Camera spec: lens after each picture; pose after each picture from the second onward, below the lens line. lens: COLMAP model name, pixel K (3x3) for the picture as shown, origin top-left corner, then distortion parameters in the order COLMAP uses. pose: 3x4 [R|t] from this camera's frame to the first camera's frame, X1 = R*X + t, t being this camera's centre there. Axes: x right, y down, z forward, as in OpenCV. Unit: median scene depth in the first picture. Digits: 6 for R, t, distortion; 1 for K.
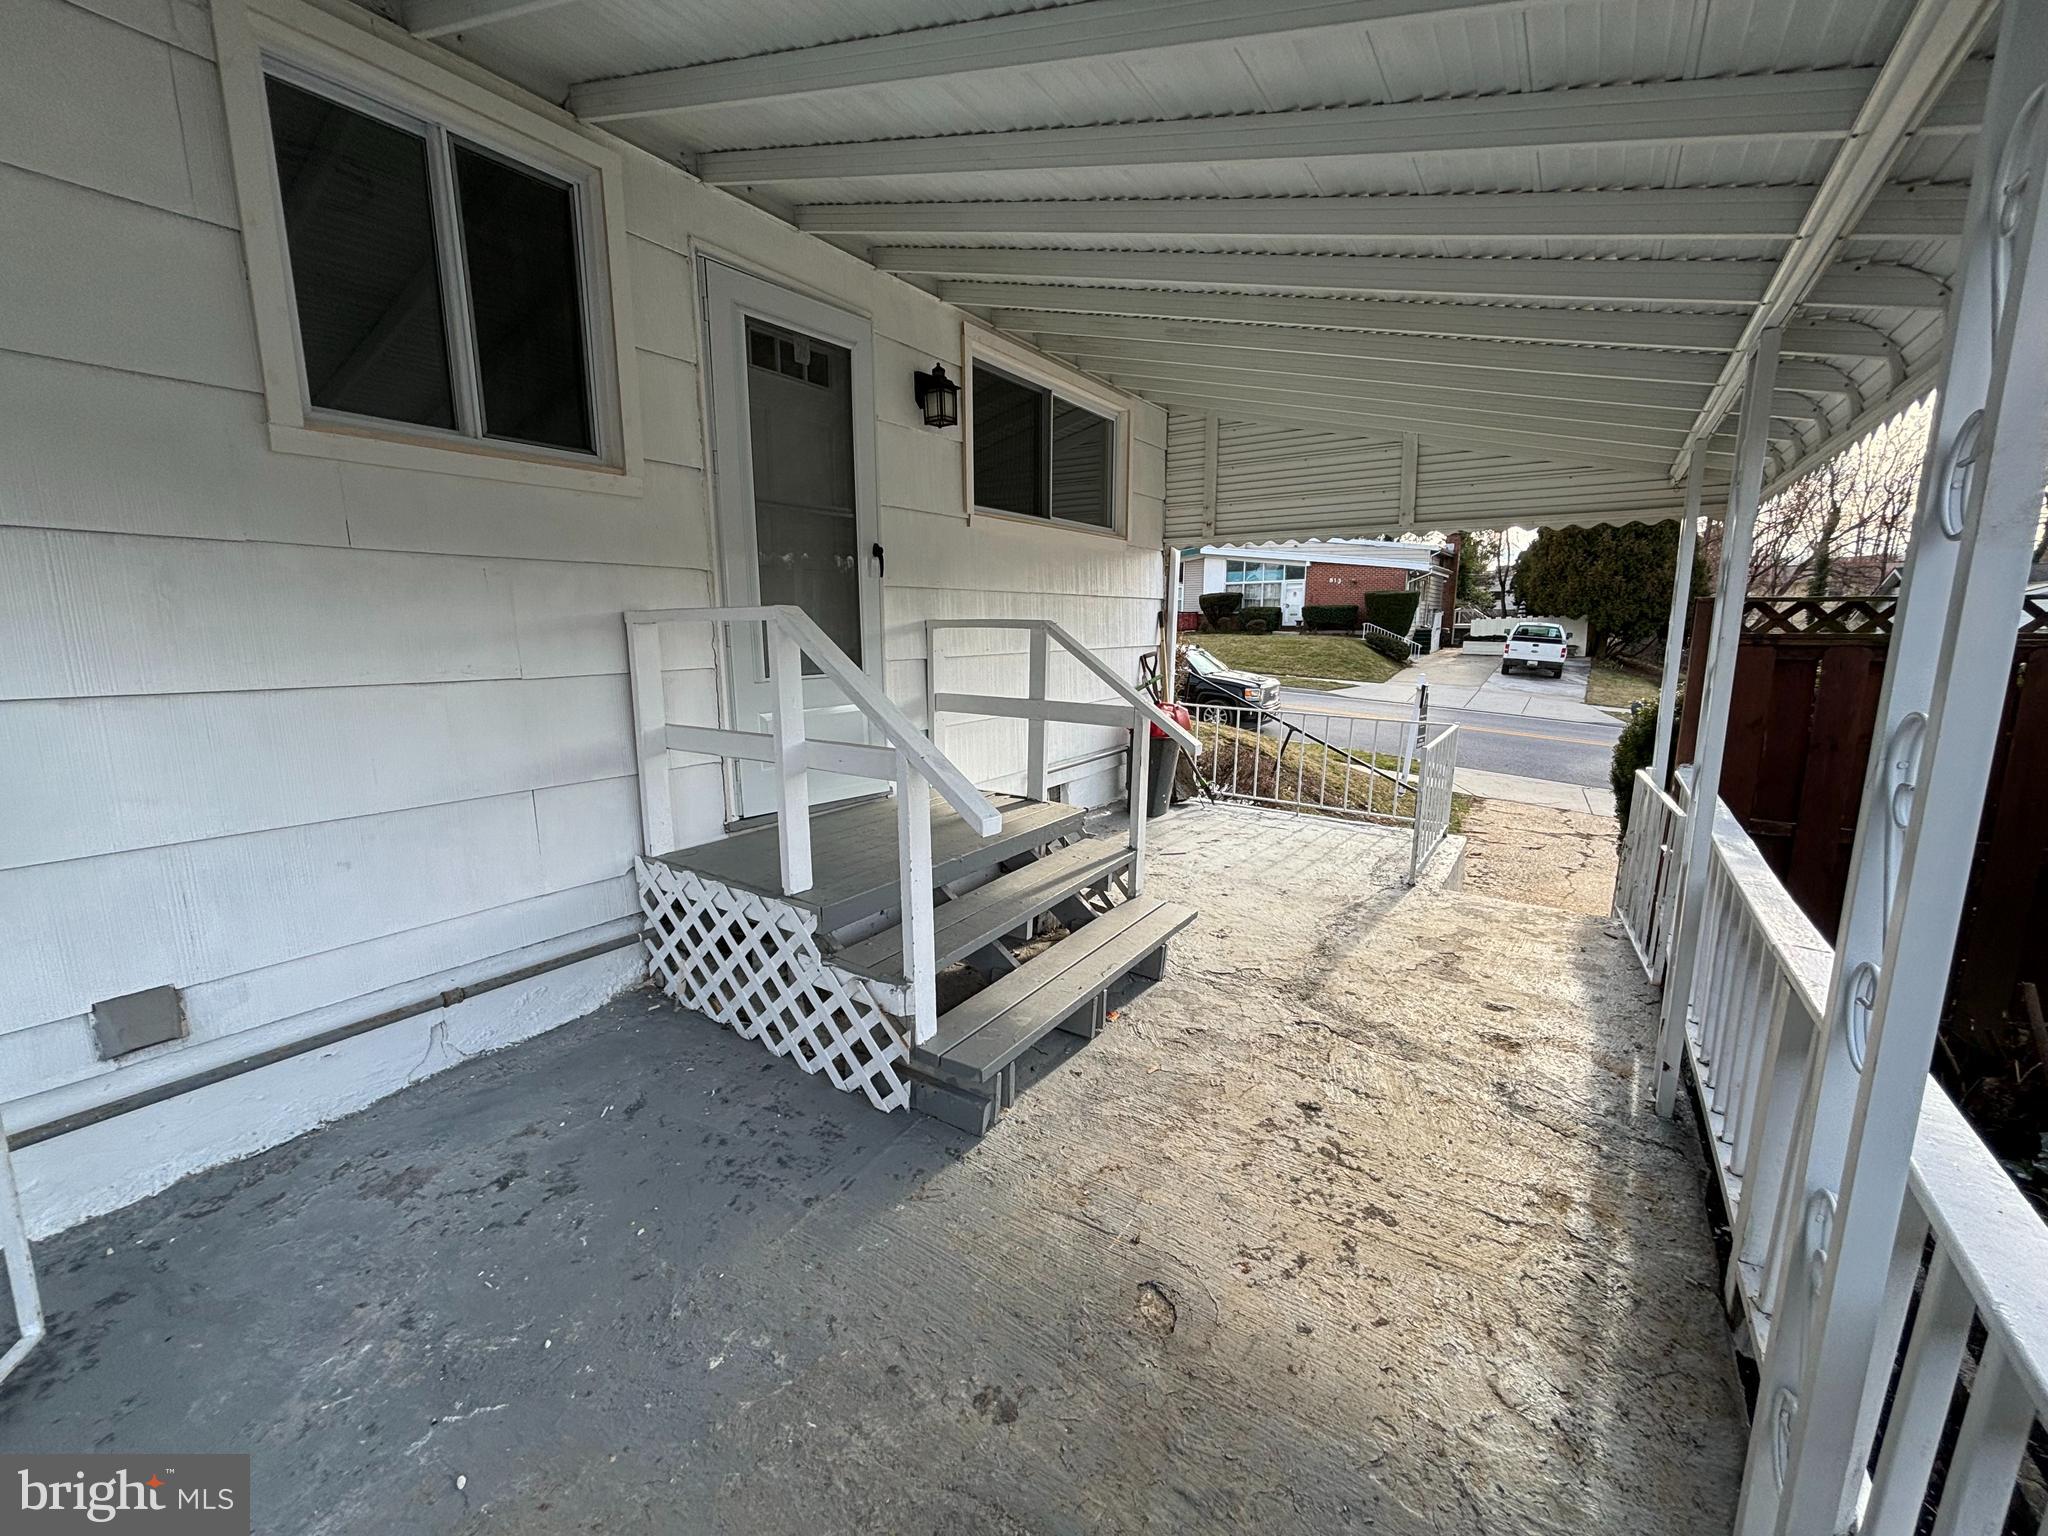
lens RADIAL K [[824.2, 0, 1025.1], [0, 824.2, 762.5], [0, 0, 1]] dist [0.020478, -0.013141]
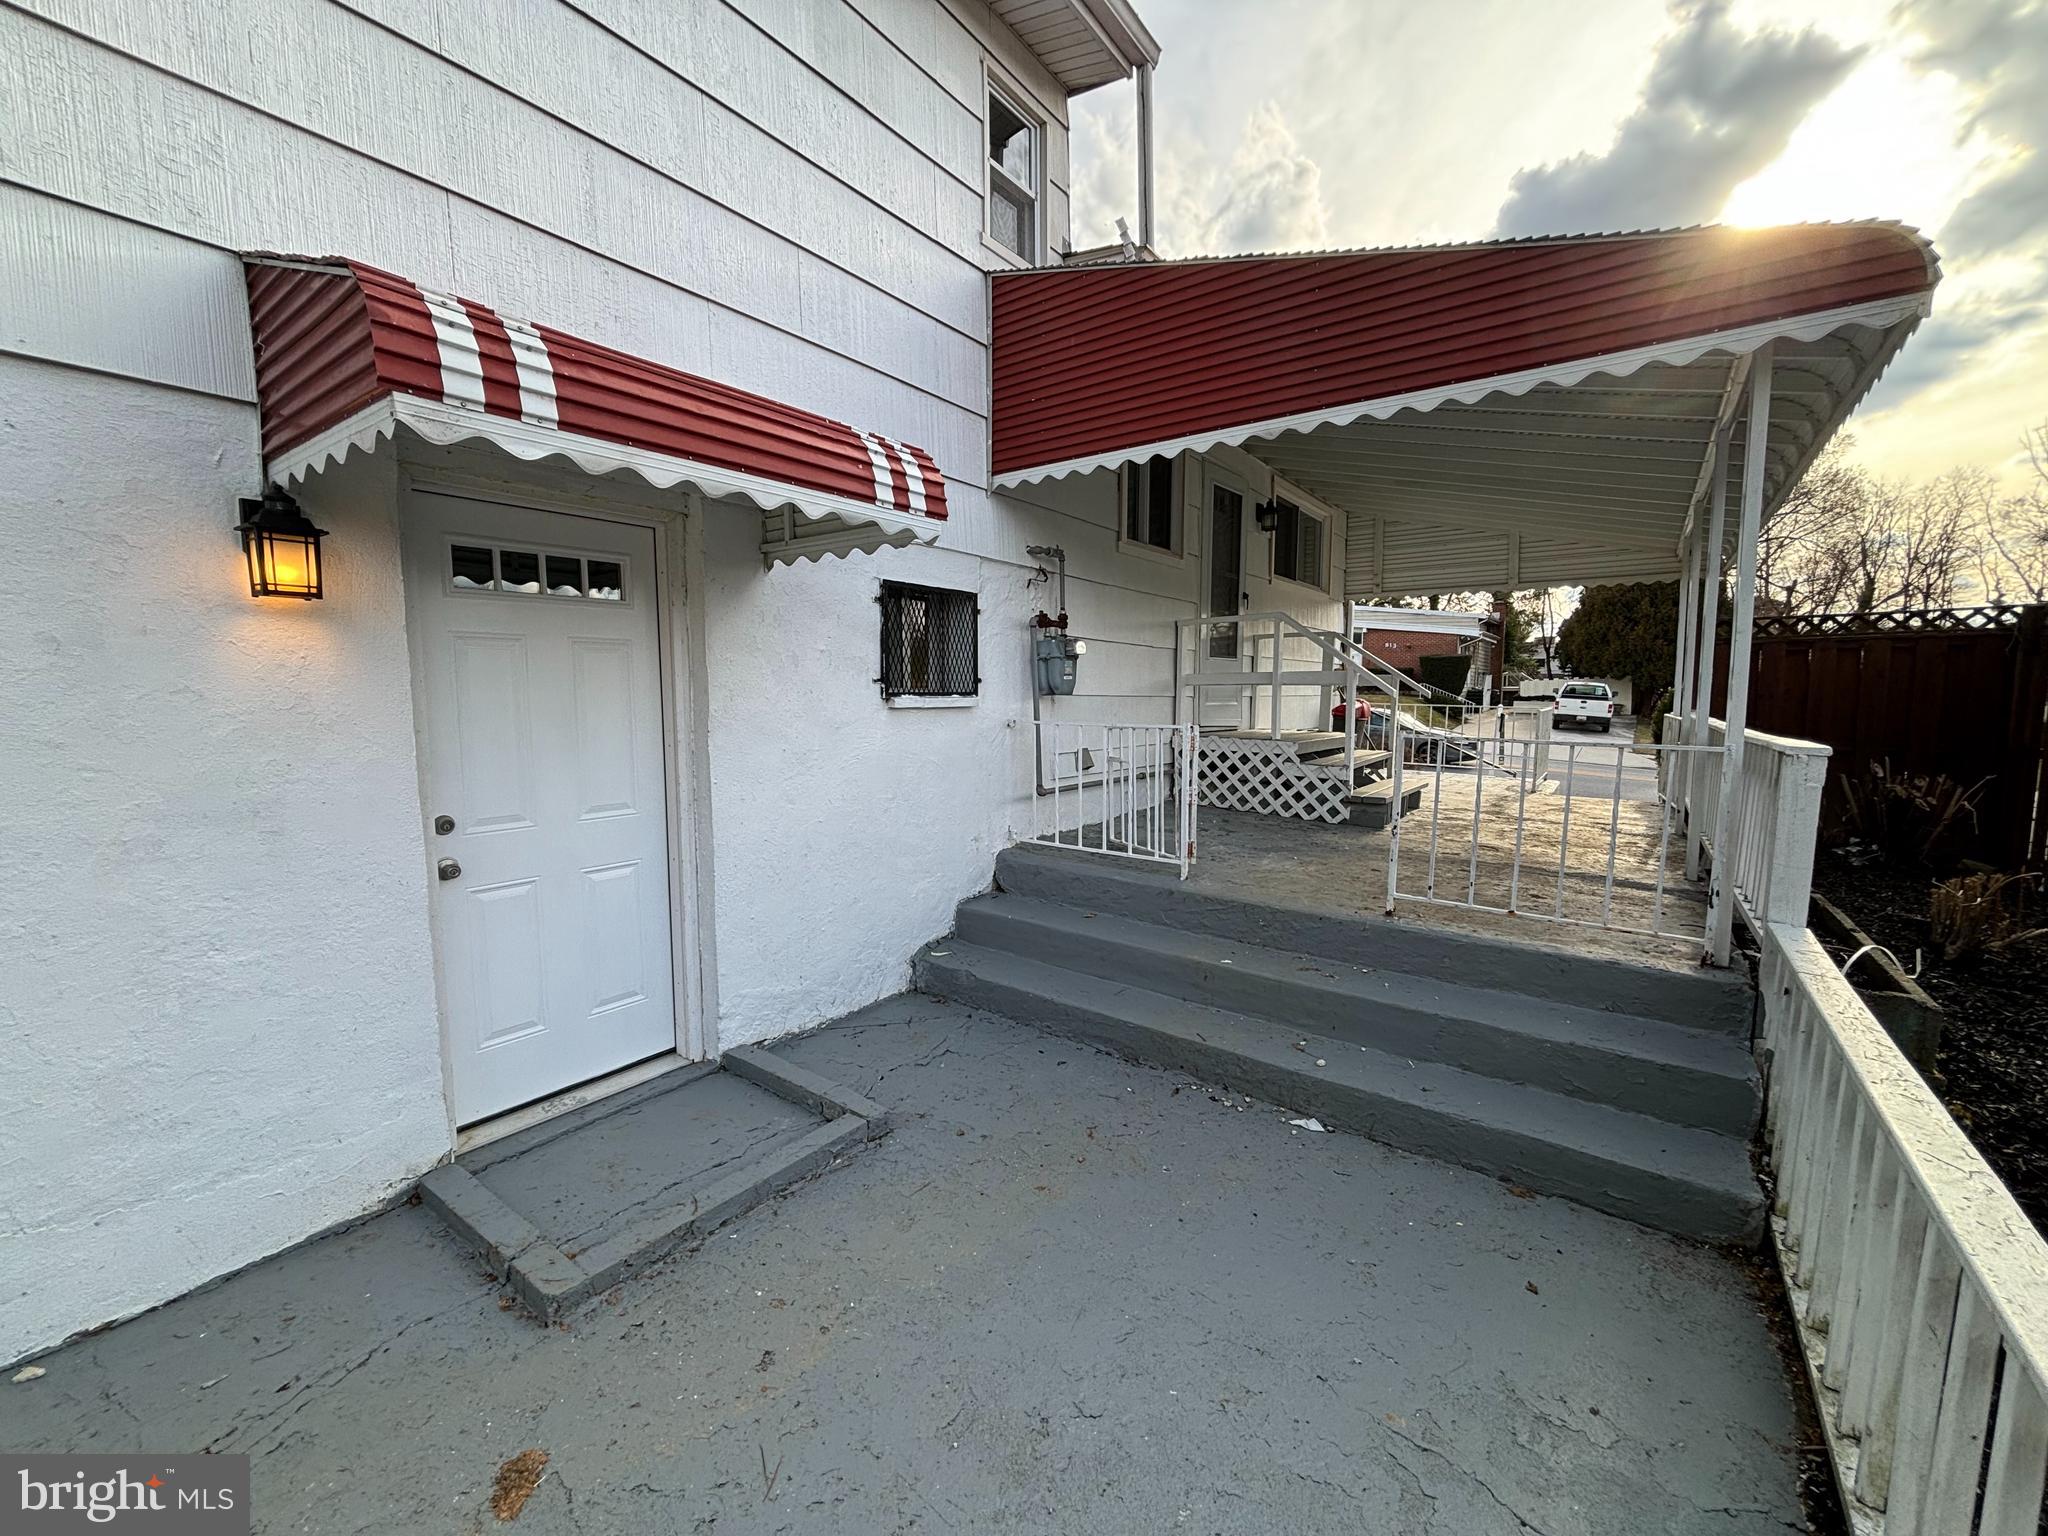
lens RADIAL K [[821.3, 0, 1017.4], [0, 821.3, 758.7], [0, 0, 1]] dist [-0.001778, 0.000085]
pose [[0.998665, 0.007340, -0.051134, -0.074161], [-0.011748, 0.996187, -0.086449, 0.035240], [0.050305, 0.086934, 0.994943, -0.107317]]
